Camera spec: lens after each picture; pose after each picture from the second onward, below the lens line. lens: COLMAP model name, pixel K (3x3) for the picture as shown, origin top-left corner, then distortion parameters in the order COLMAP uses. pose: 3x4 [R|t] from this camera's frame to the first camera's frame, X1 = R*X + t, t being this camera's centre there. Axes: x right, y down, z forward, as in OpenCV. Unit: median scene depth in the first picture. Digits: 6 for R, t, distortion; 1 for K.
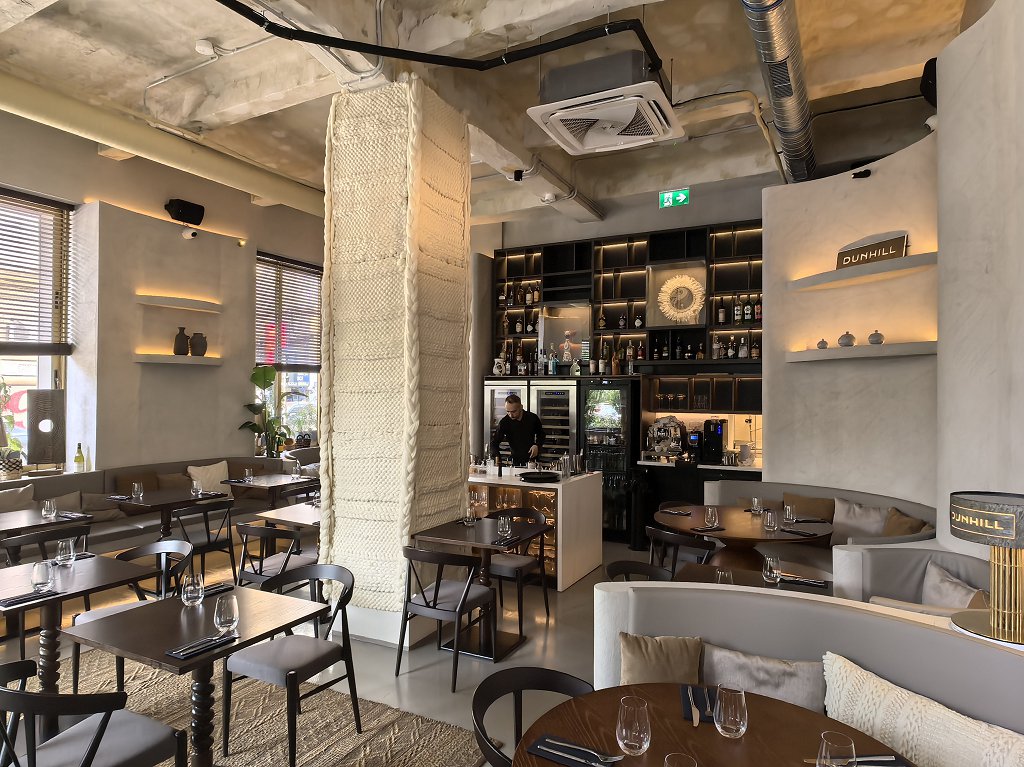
lens RADIAL K [[625.6, 0, 500.4], [0, 625.6, 386.4], [0, 0, 1]] dist [-0.000892, -0.003883]
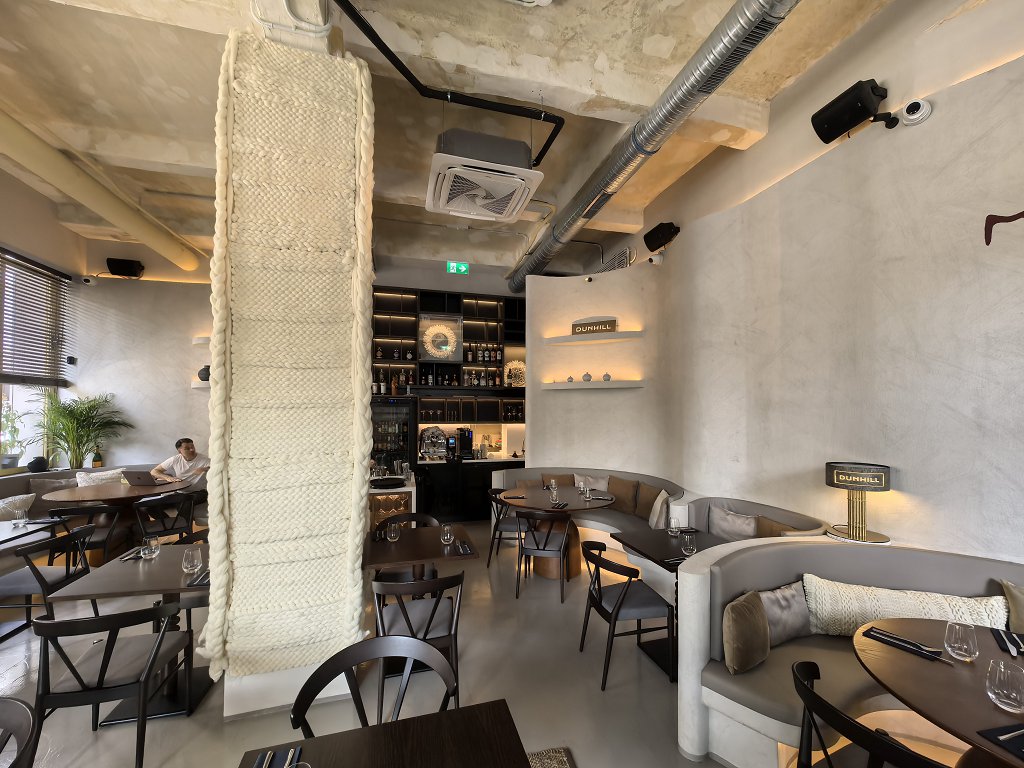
lens RADIAL K [[405.0, 0, 512.2], [0, 405.0, 404.9], [0, 0, 1]] dist [-0.006846, -0.000278]
pose [[0.718336, 0.009095, 0.695637, -0.298871], [-0.007543, 0.999958, -0.005285, 0.005221], [-0.695656, -0.001451, 0.718374, 0.328432]]
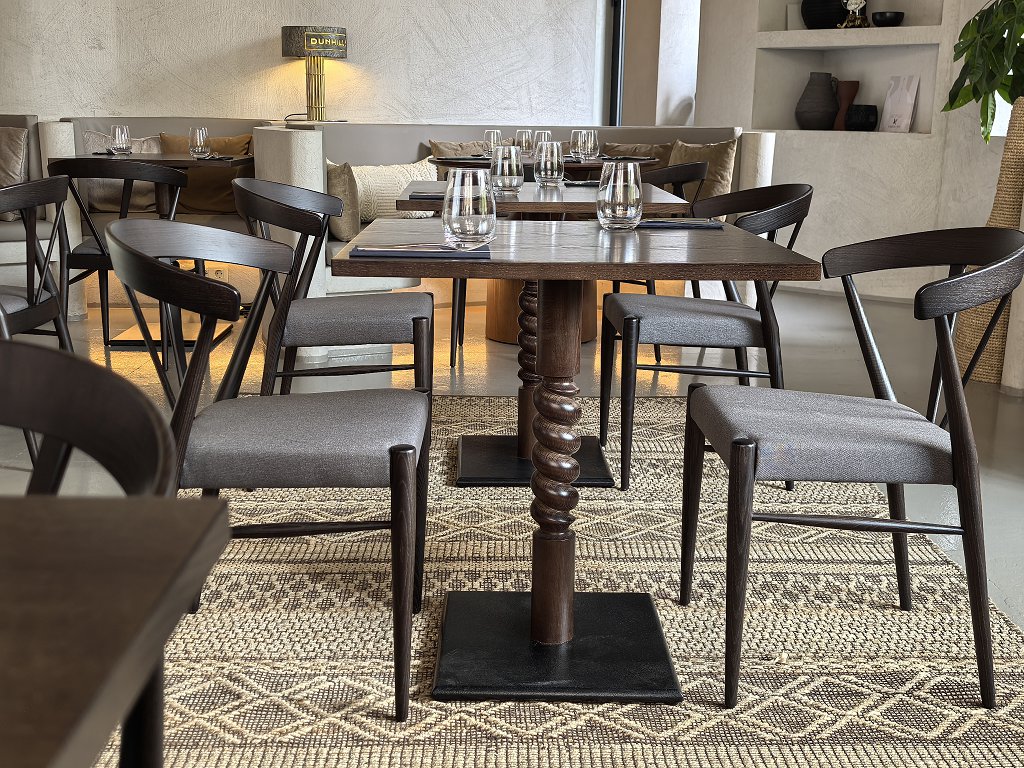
lens RADIAL K [[1177.3, 0, 512.0], [0, 1177.3, 384.0], [0, 0, 1]] dist [0.079771, -0.176976]
pose [[-0.491570, -0.210770, 0.844947, -0.735531], [-0.028092, 0.973602, 0.226519, 0.132628], [-0.870385, 0.087613, -0.484514, 0.770043]]
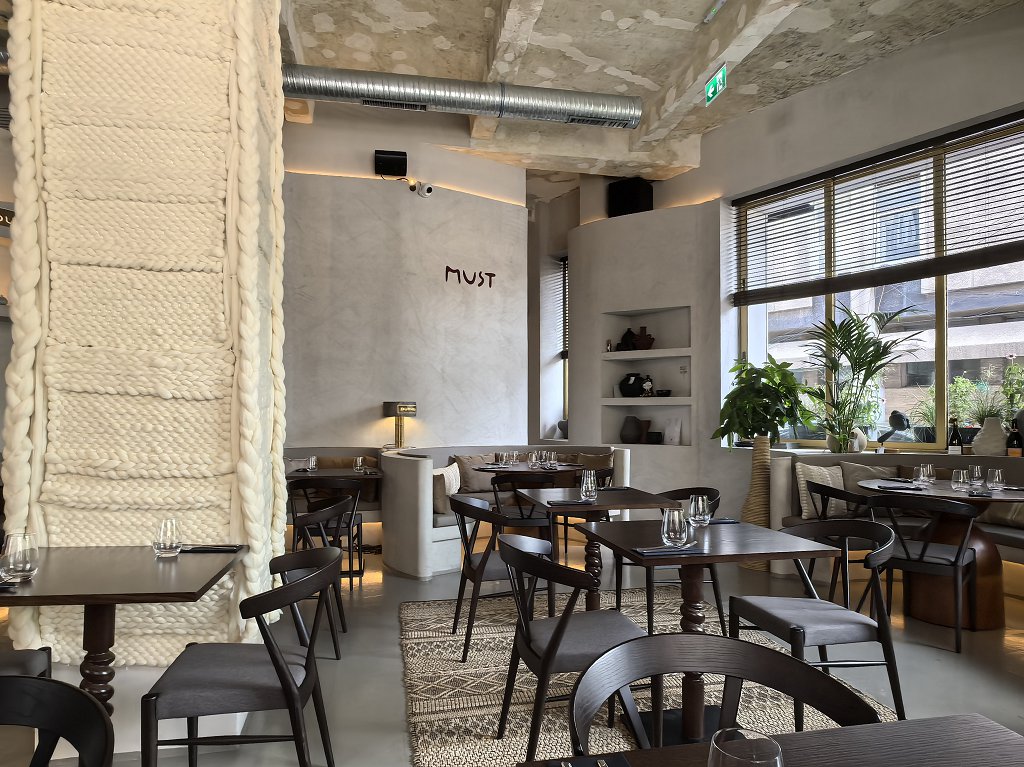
lens RADIAL K [[635.6, 0, 506.3], [0, 635.6, 411.1], [0, 0, 1]] dist [0.000199, -0.003902]
pose [[-0.636794, -0.000959, 0.771033, -0.670747], [-0.013463, 0.999861, -0.009875, 0.092994], [-0.770916, -0.016669, -0.636718, 0.950233]]
